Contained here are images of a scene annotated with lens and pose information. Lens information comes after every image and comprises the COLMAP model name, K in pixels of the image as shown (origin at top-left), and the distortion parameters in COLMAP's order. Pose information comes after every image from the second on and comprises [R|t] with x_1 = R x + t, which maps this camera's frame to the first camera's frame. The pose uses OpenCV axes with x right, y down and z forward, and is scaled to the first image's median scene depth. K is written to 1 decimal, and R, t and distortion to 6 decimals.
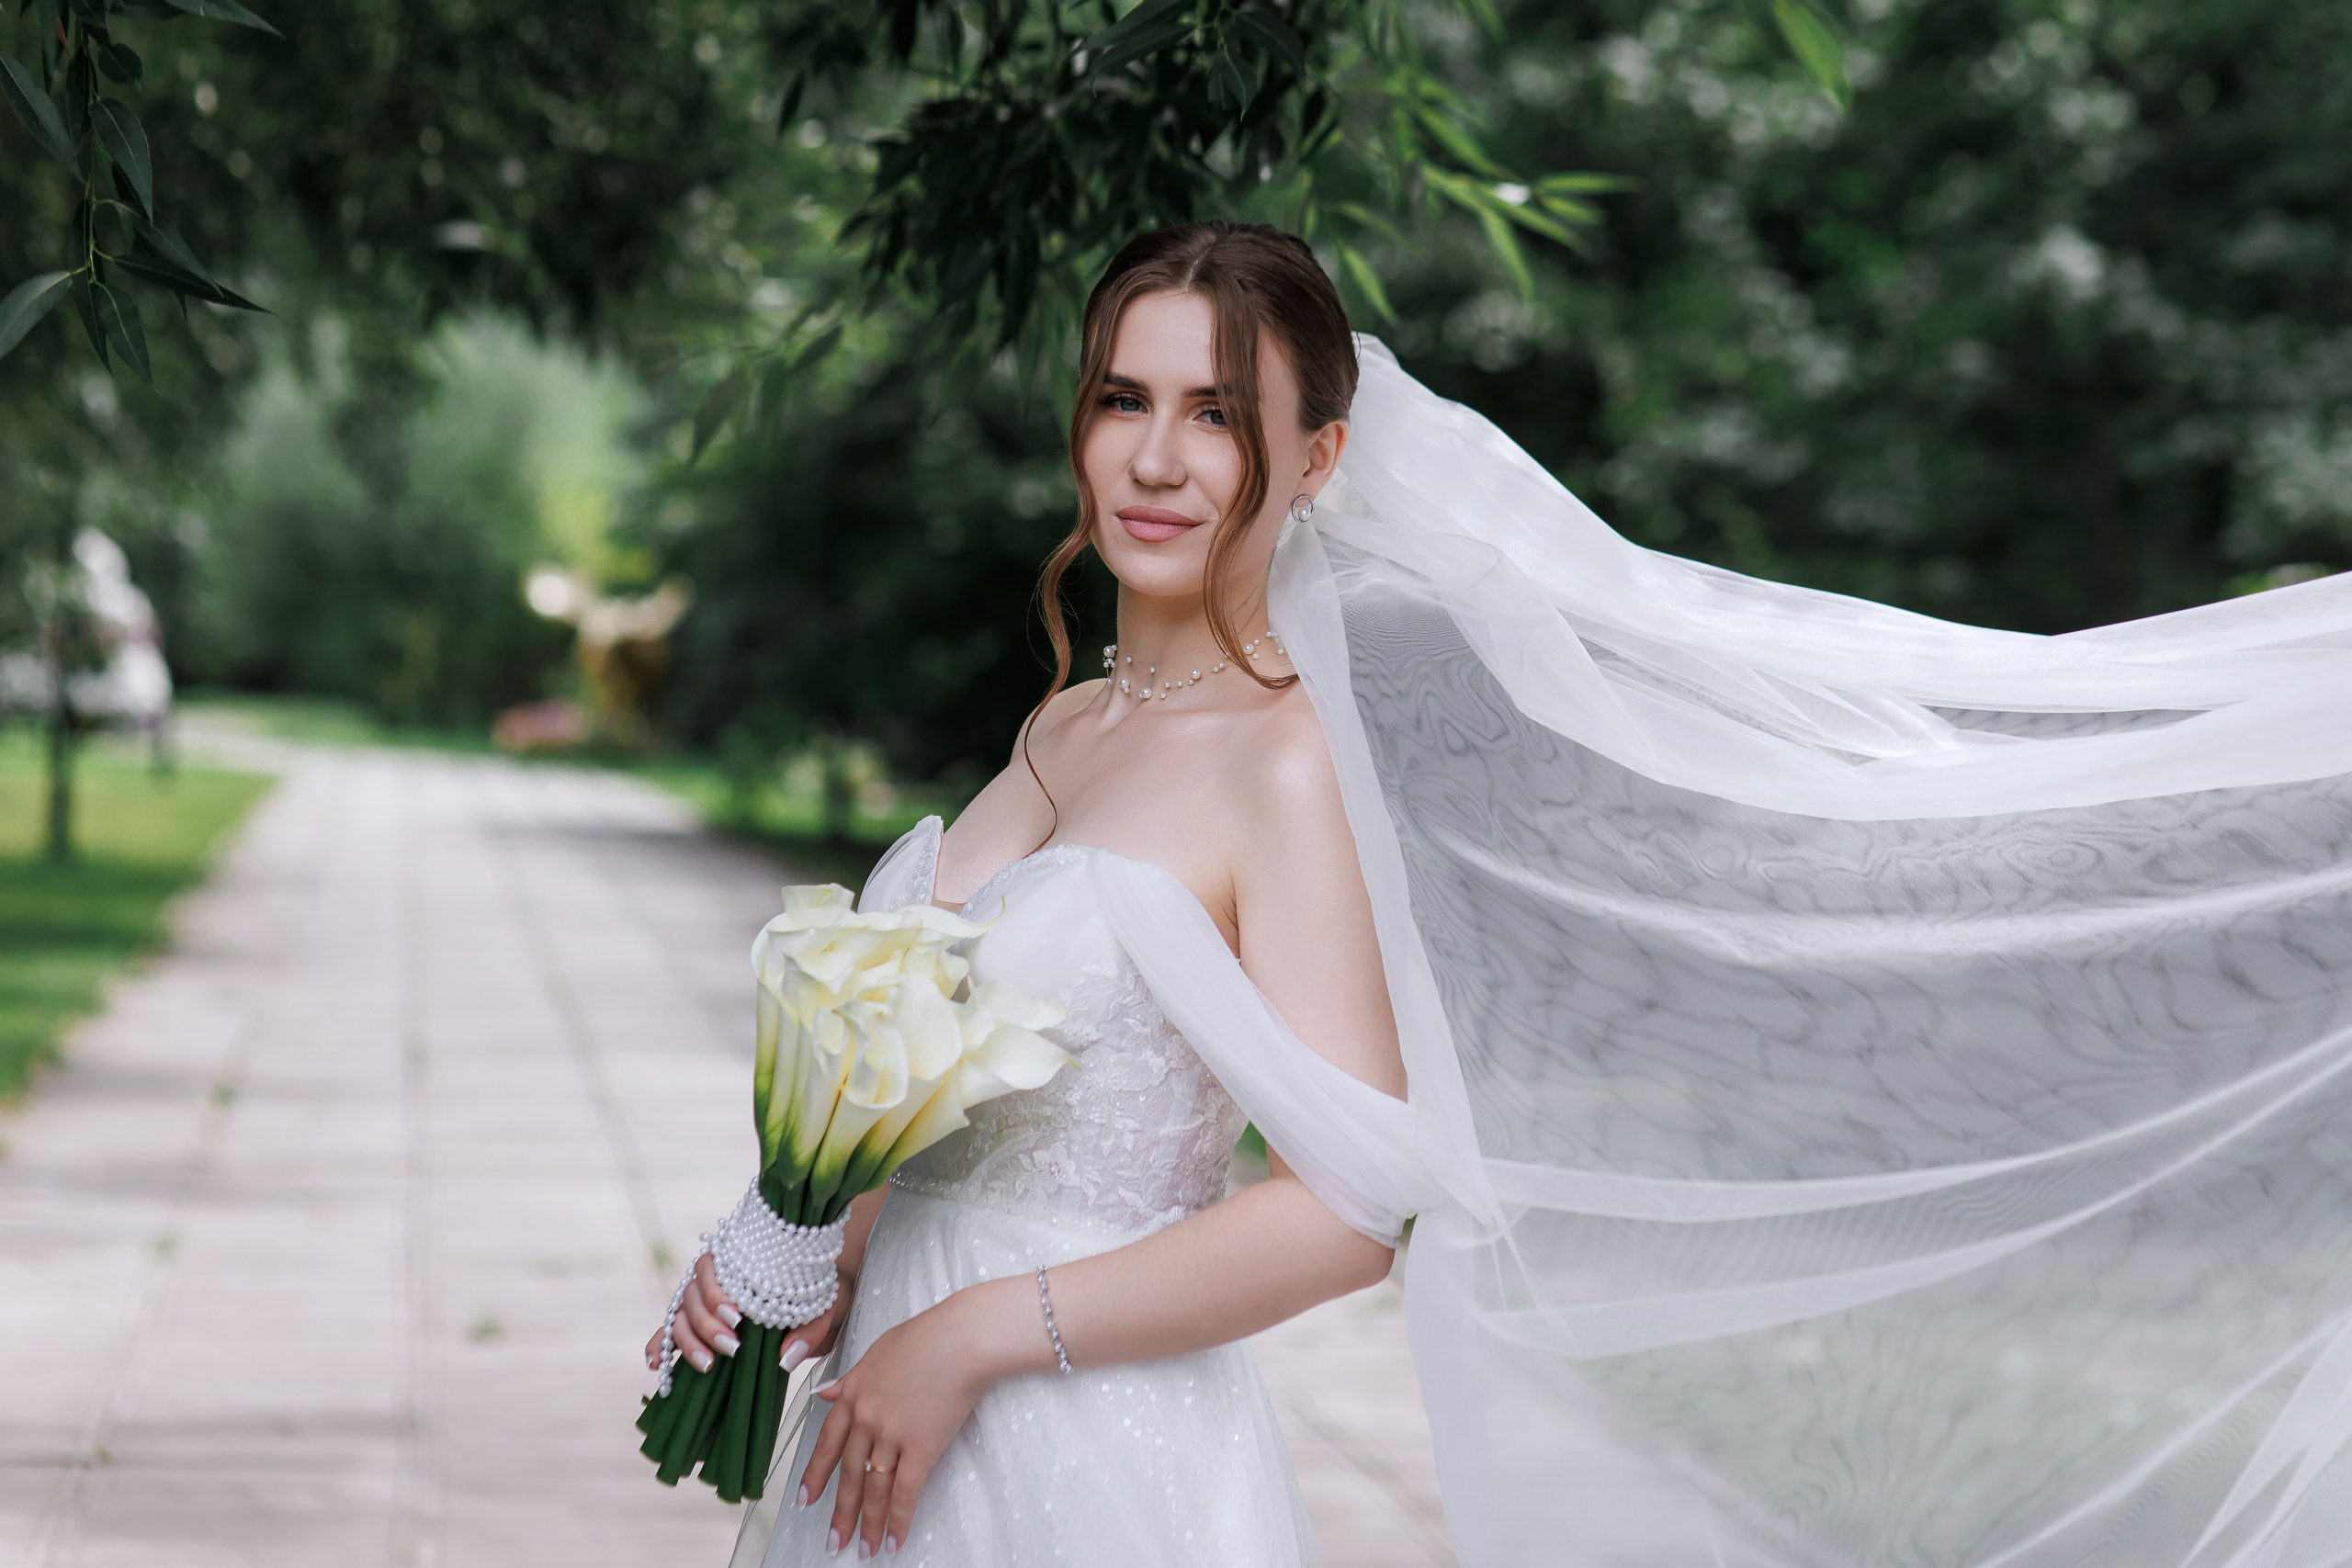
lens RADIAL K [[6718.1, 0, 1175.1], [0, 6718.1, 784.4], [0, 0, 1]] dist [-0.016174, 0.000000]
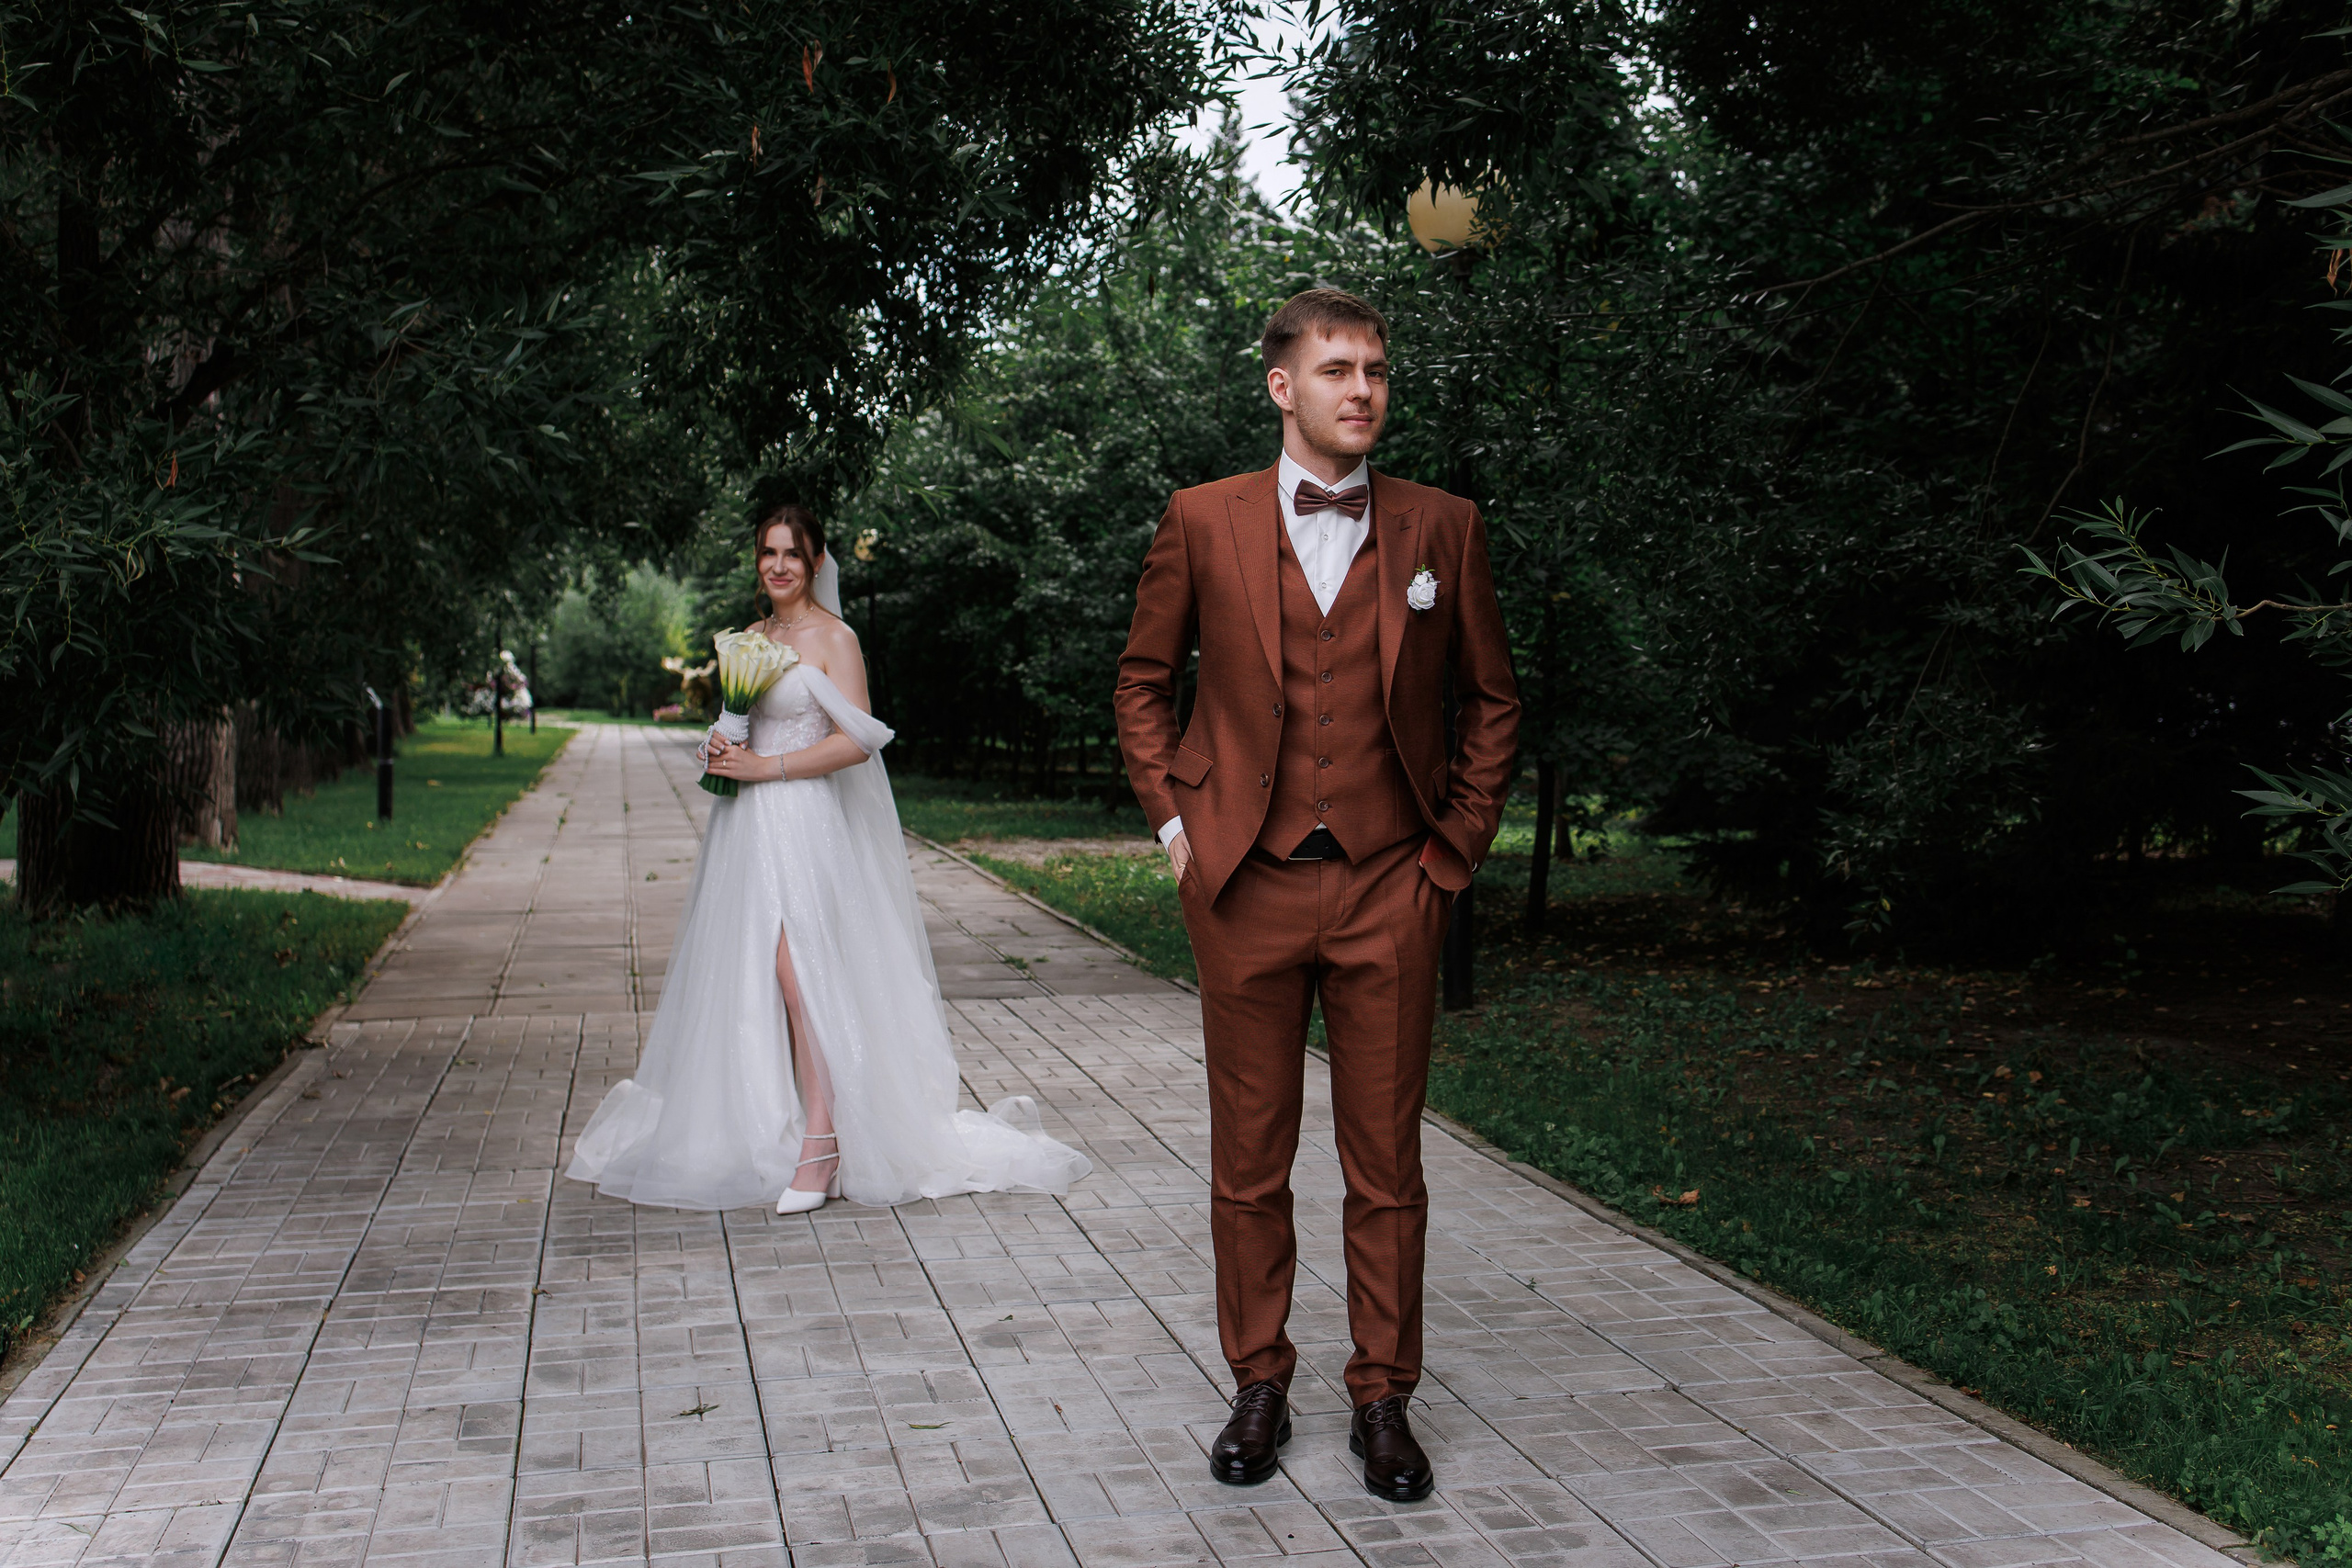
lens RADIAL K [[2408.1, 0, 1203.0], [0, 2408.1, 730.8], [0, 0, 1]] dist [-0.016333, 0.000000]
pose [[0.991665, -0.039845, 0.122525, 0.008975], [0.039584, 0.999206, 0.004565, 0.007696], [-0.122610, 0.000323, 0.992455, -0.074457]]
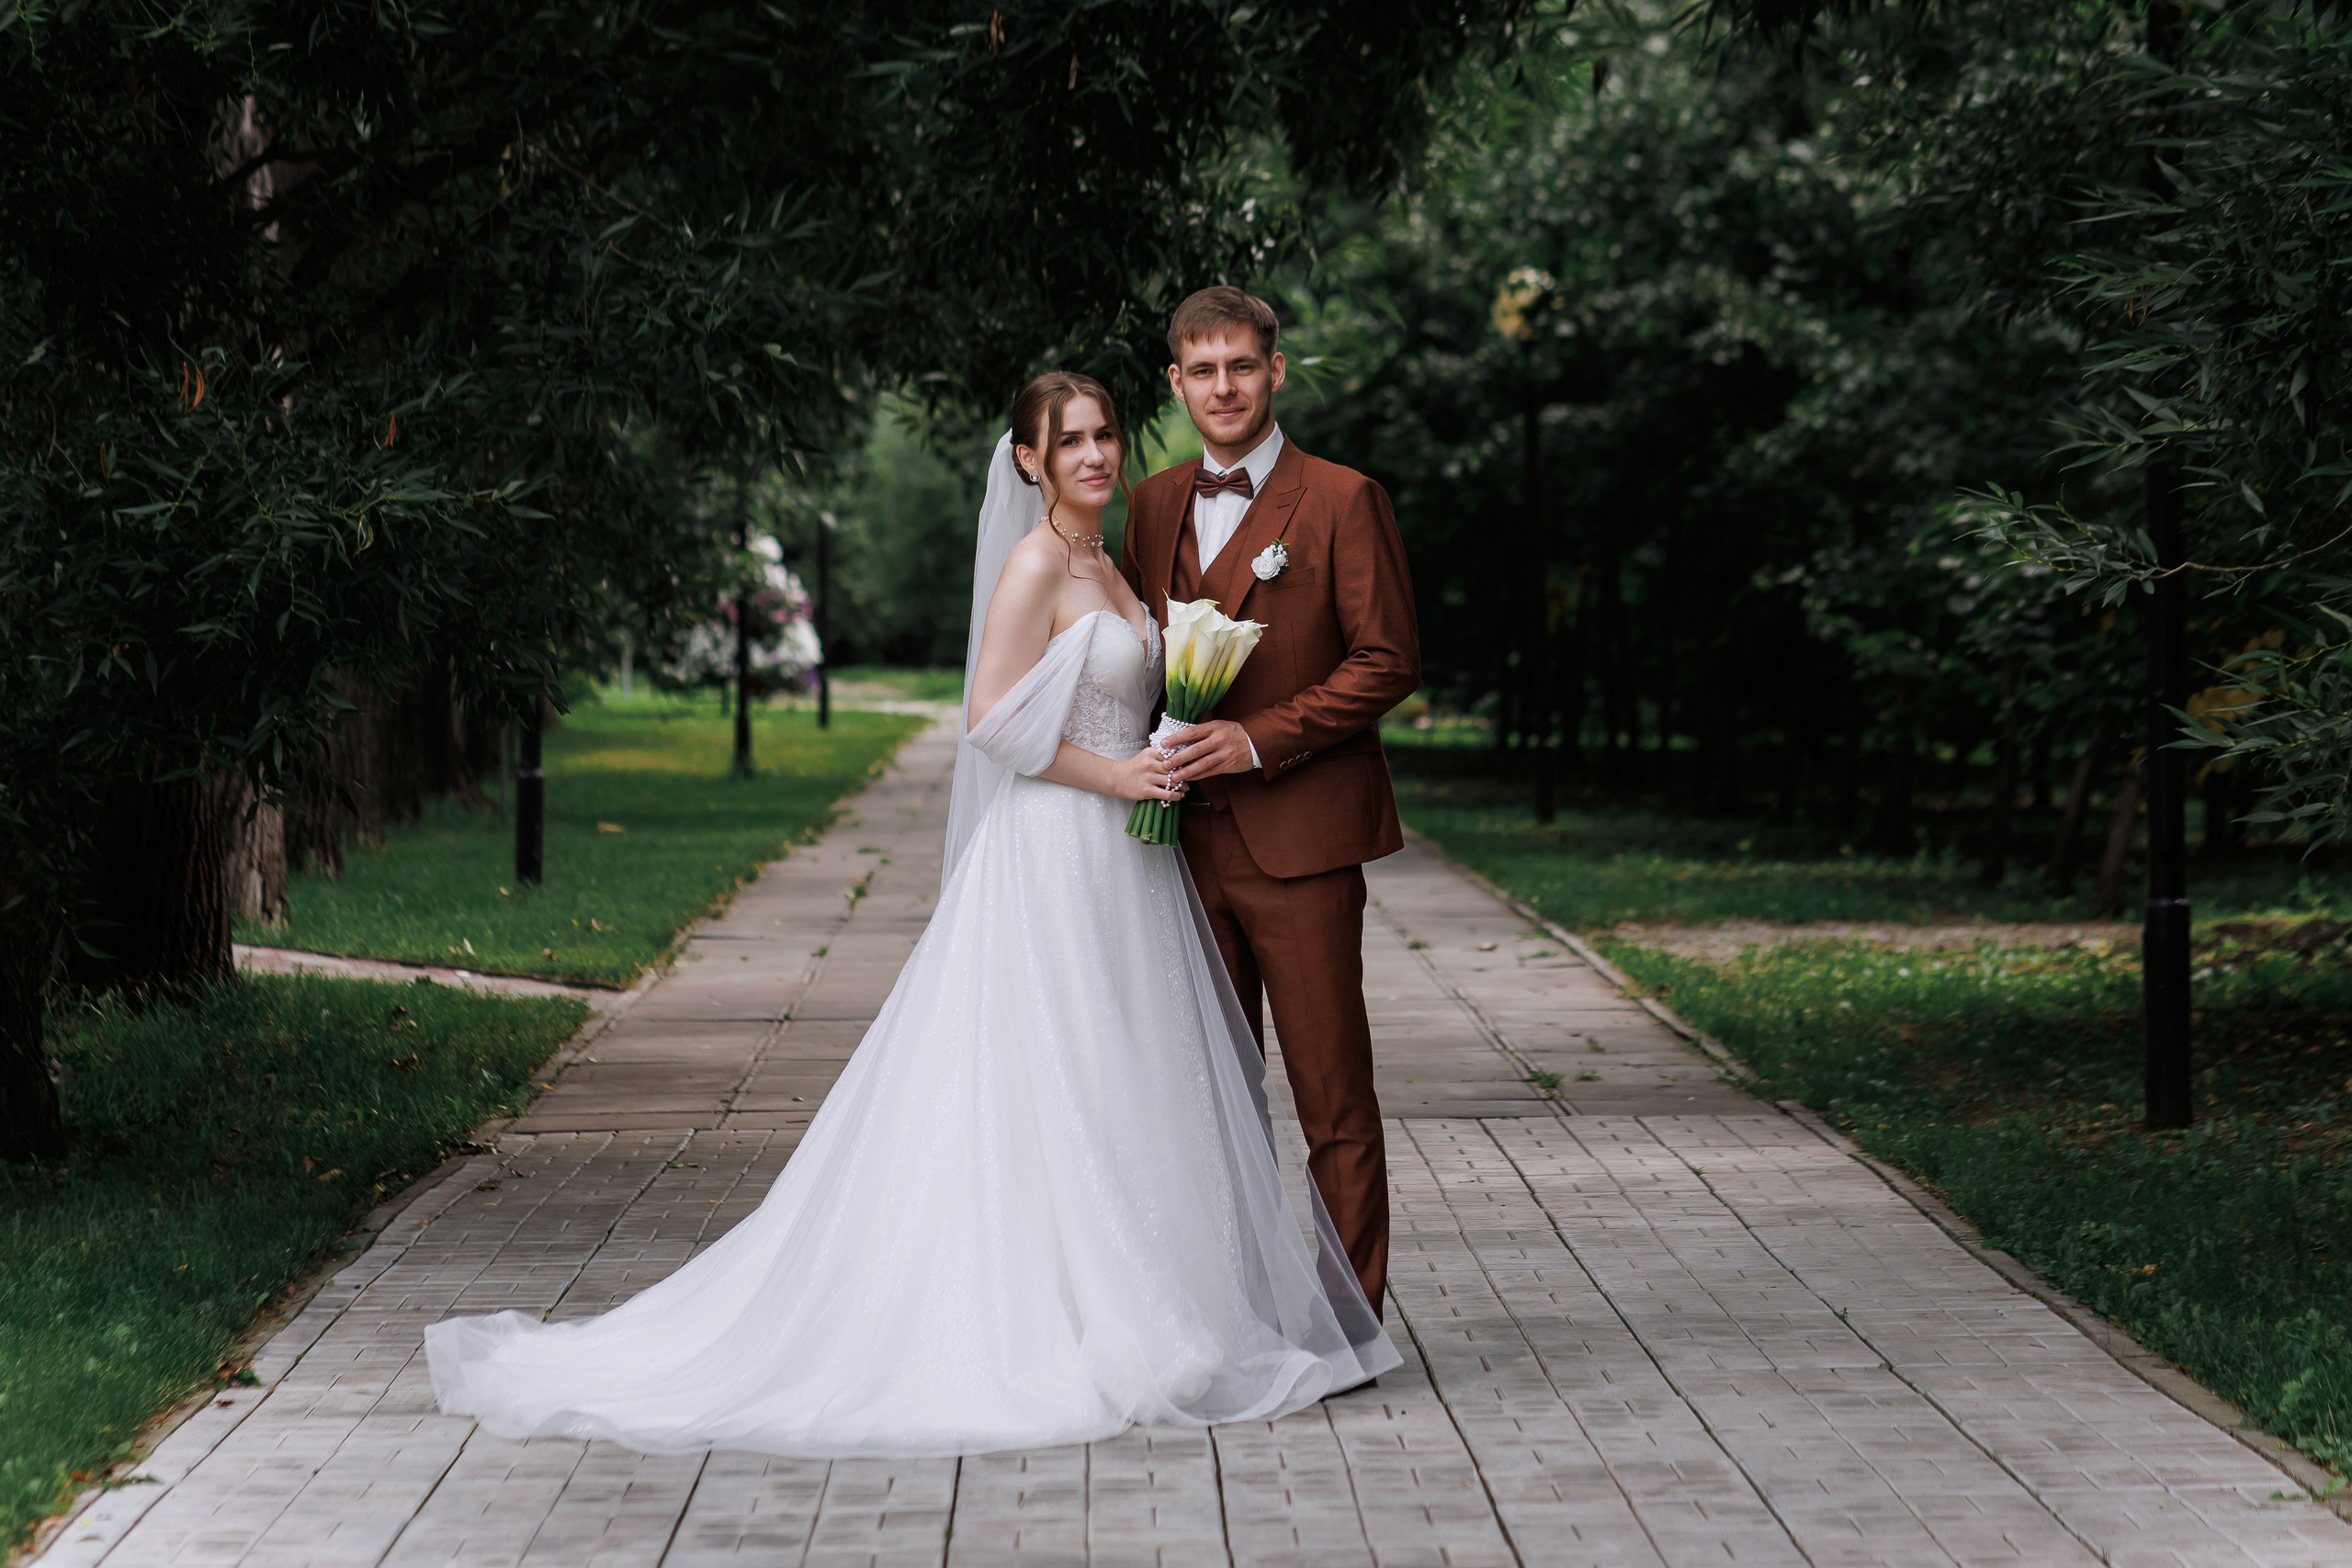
lens RADIAL K [[6718.1, 0, 1176.2], [0, 6718.1, 783.3], [0, 0, 1]] dist [-0.016174, 0.000000]
pose [[0.994048, -0.045204, -0.099118, 0.048712], [0.045864, 0.998938, 0.004385, 0.011094], [0.098815, -0.008905, 0.995066, -0.306453]]
